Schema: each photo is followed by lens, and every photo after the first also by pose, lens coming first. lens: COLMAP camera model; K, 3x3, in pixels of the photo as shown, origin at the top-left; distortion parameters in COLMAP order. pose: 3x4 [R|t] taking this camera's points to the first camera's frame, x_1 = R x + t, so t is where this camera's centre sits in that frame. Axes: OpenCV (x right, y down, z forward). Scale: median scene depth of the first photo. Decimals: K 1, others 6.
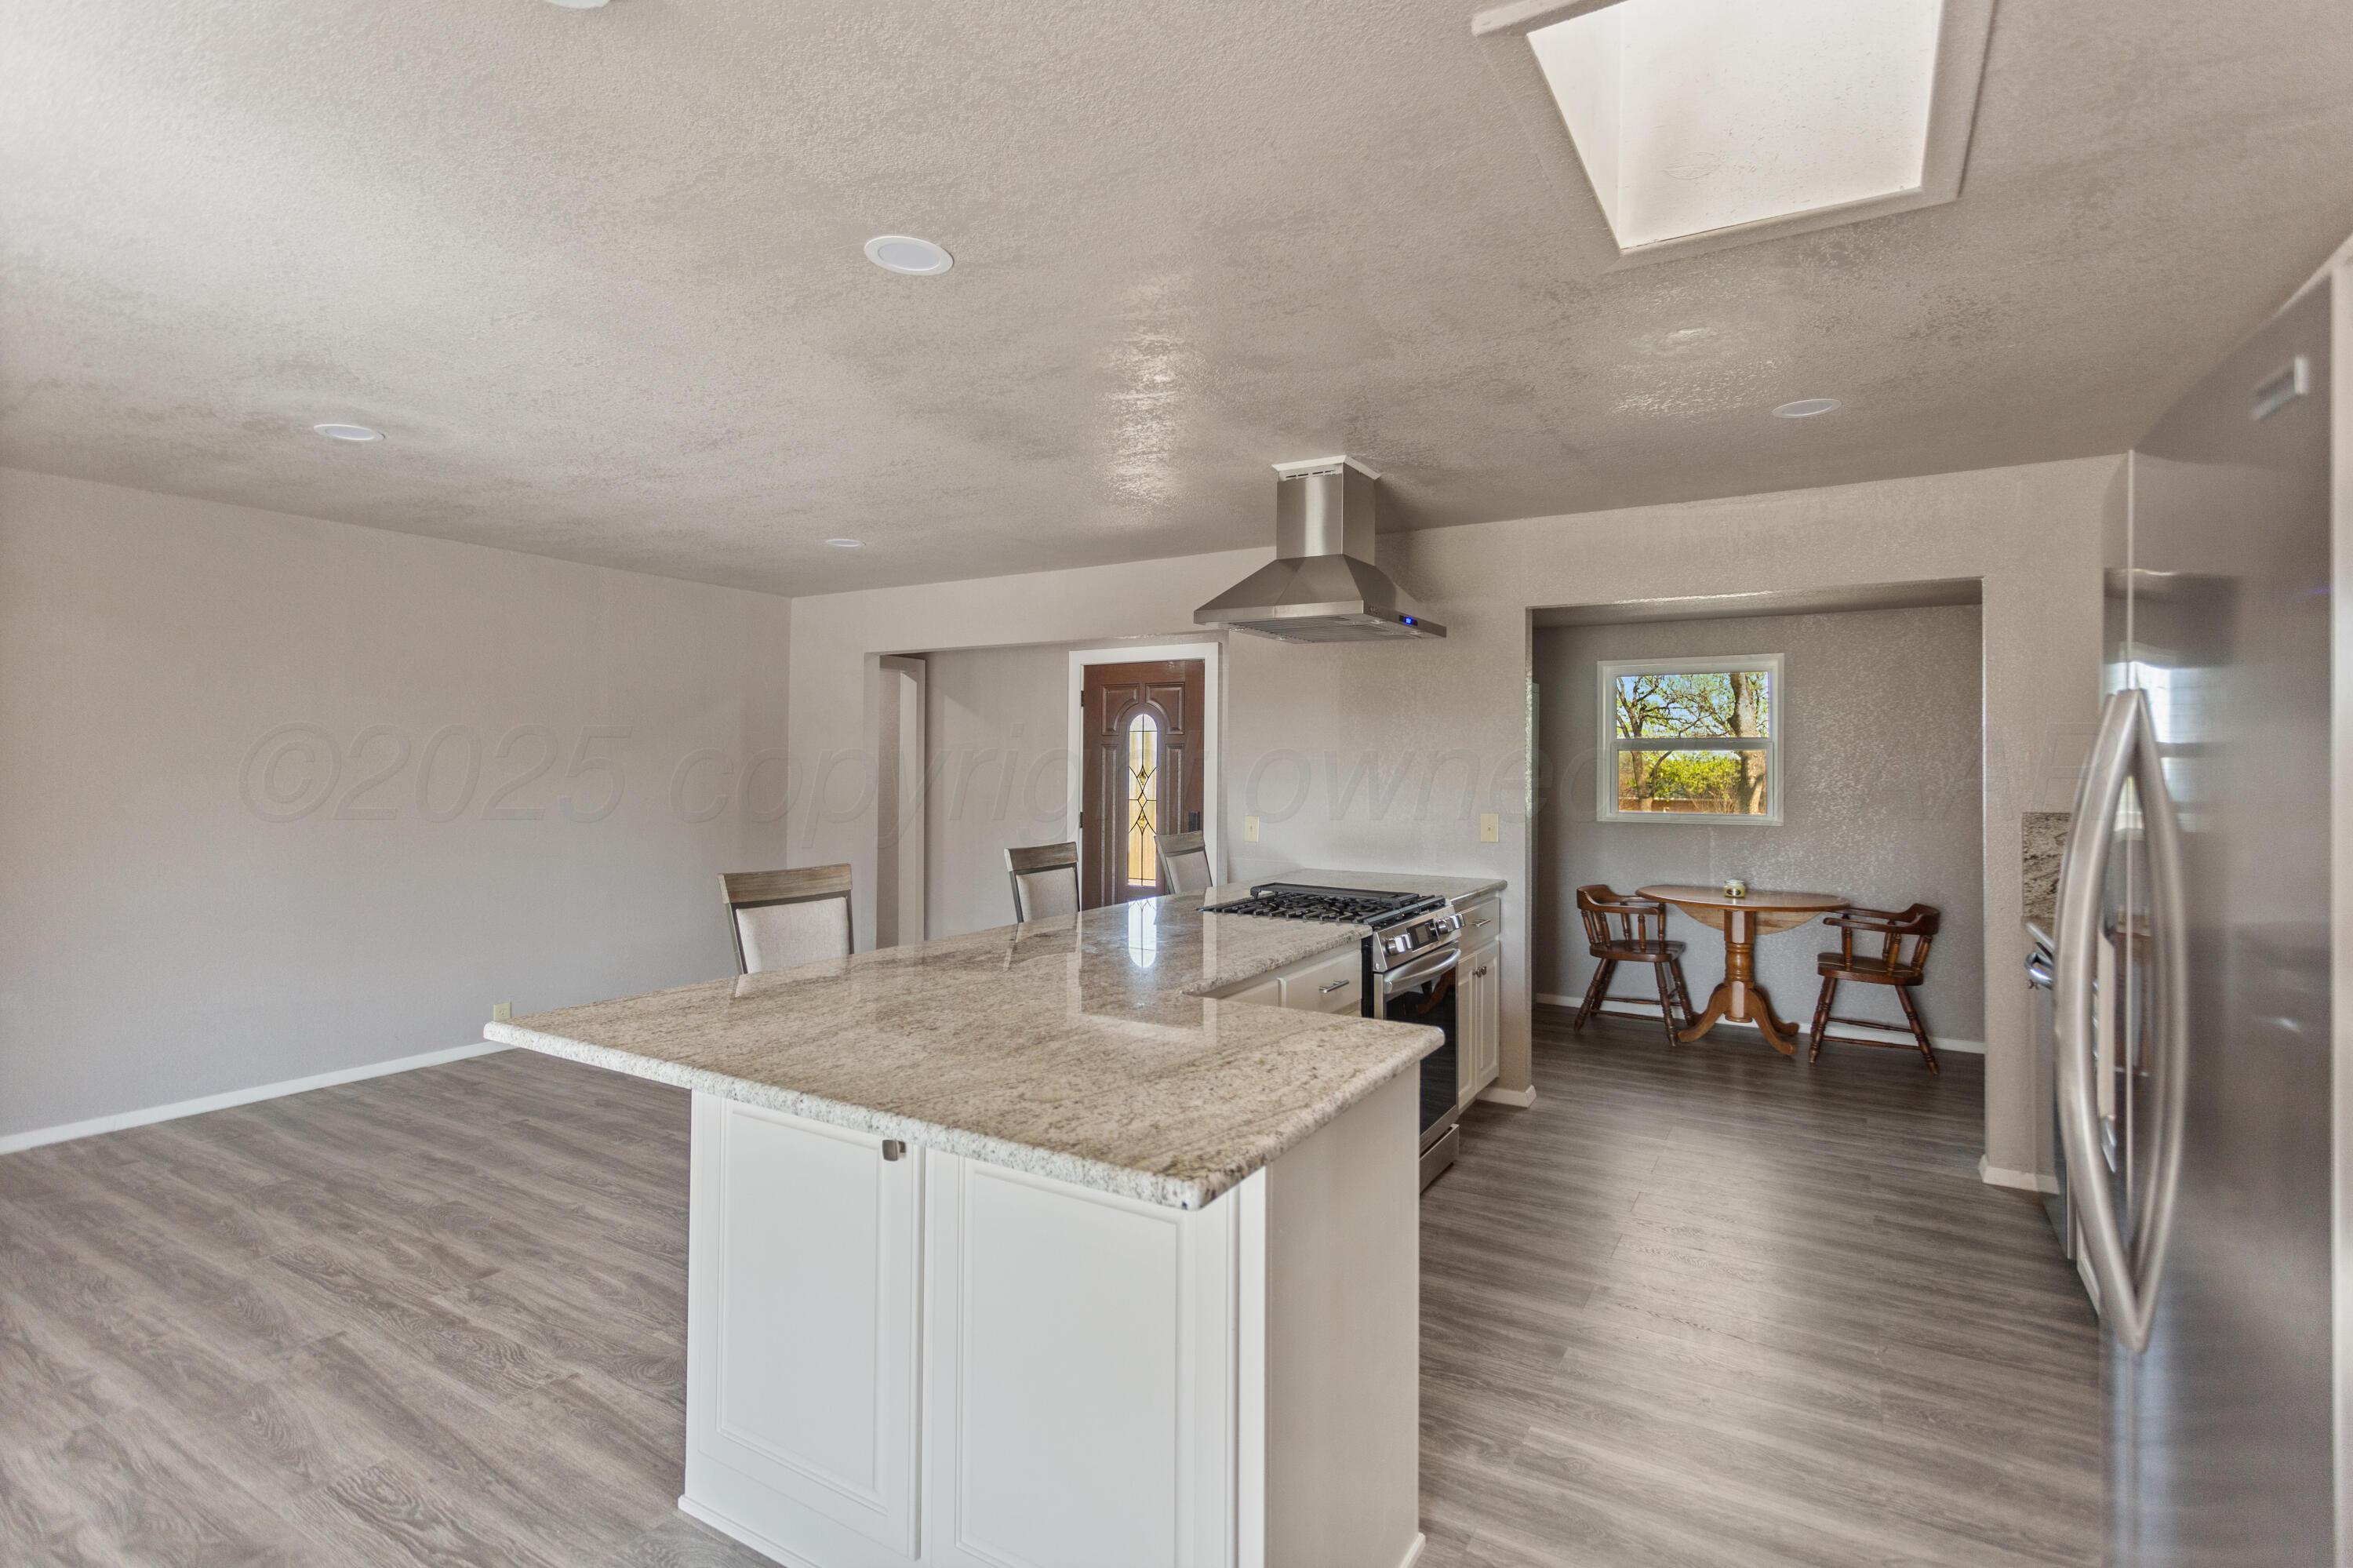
lens RADIAL K [[1114.6, 0, 1174.0], [0, 1114.6, 755.0], [0, 0, 1]] dist [0.002587, -0.000355]
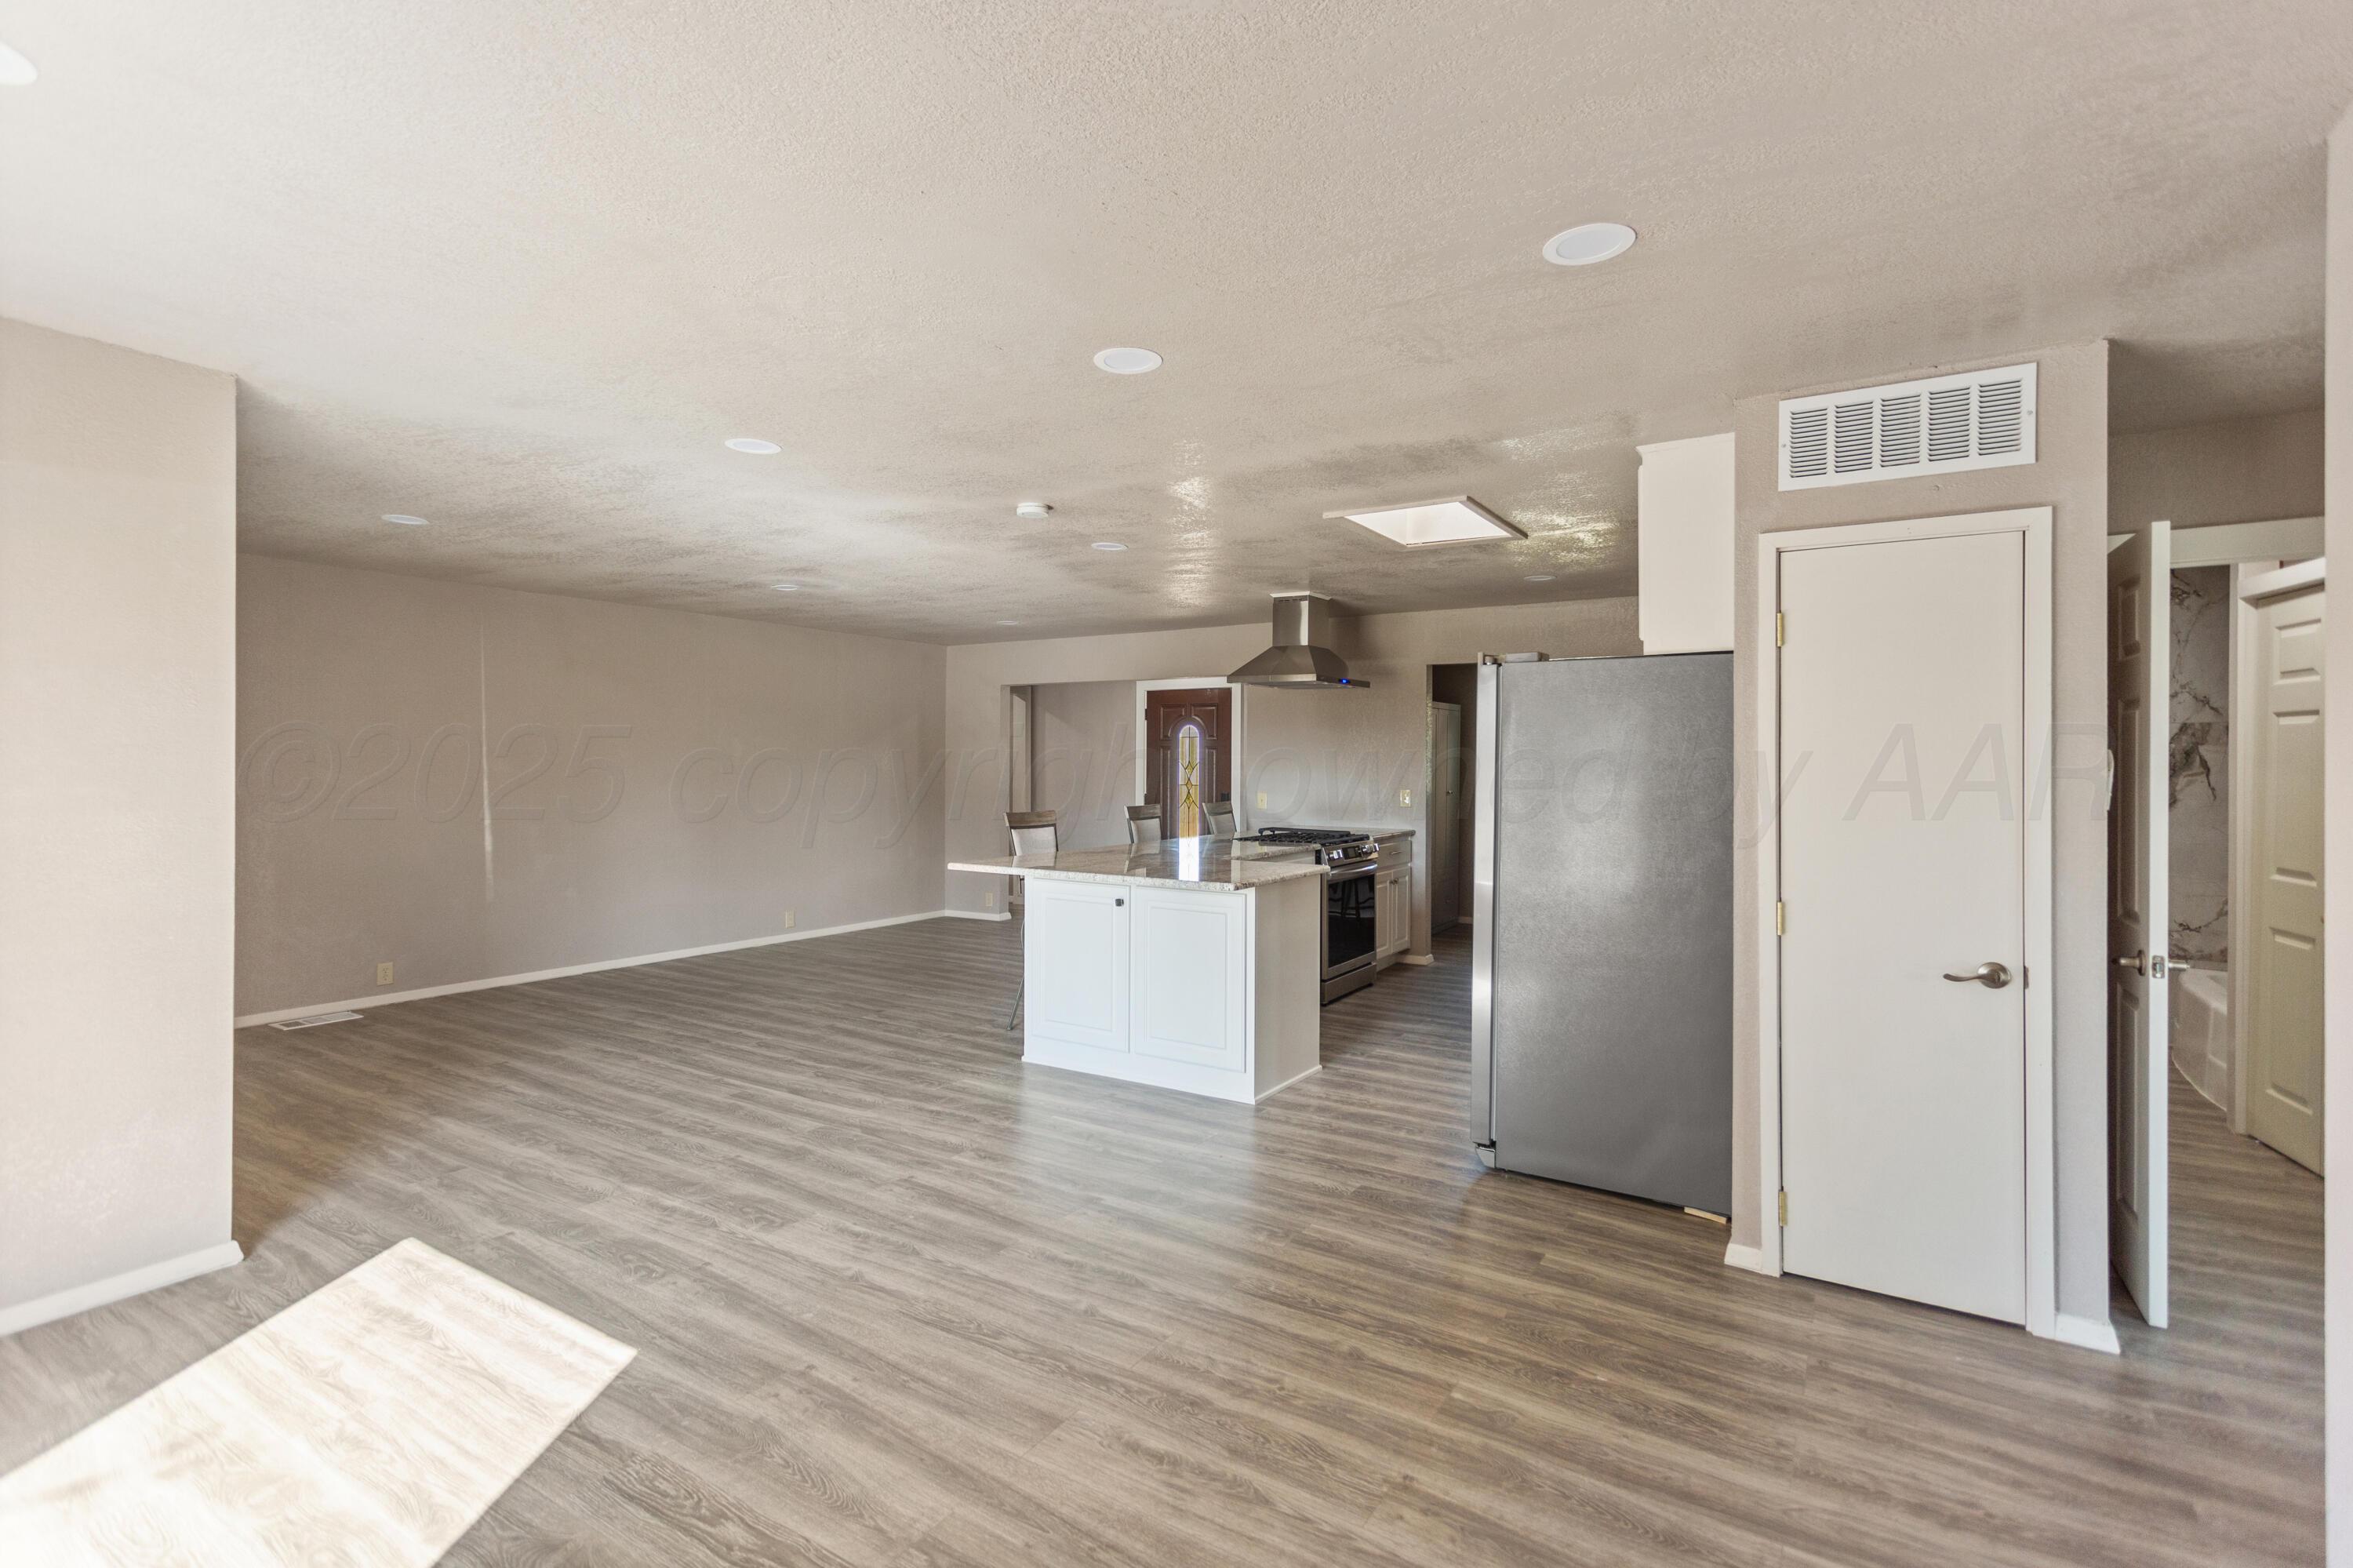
lens RADIAL K [[1114.6, 0, 1174.0], [0, 1114.6, 755.0], [0, 0, 1]] dist [0.002587, -0.000355]
pose [[0.999789, -0.000739, -0.020545, -0.024262], [0.000819, 0.999992, 0.003888, -0.005424], [0.020542, -0.003904, 0.999781, -0.641816]]
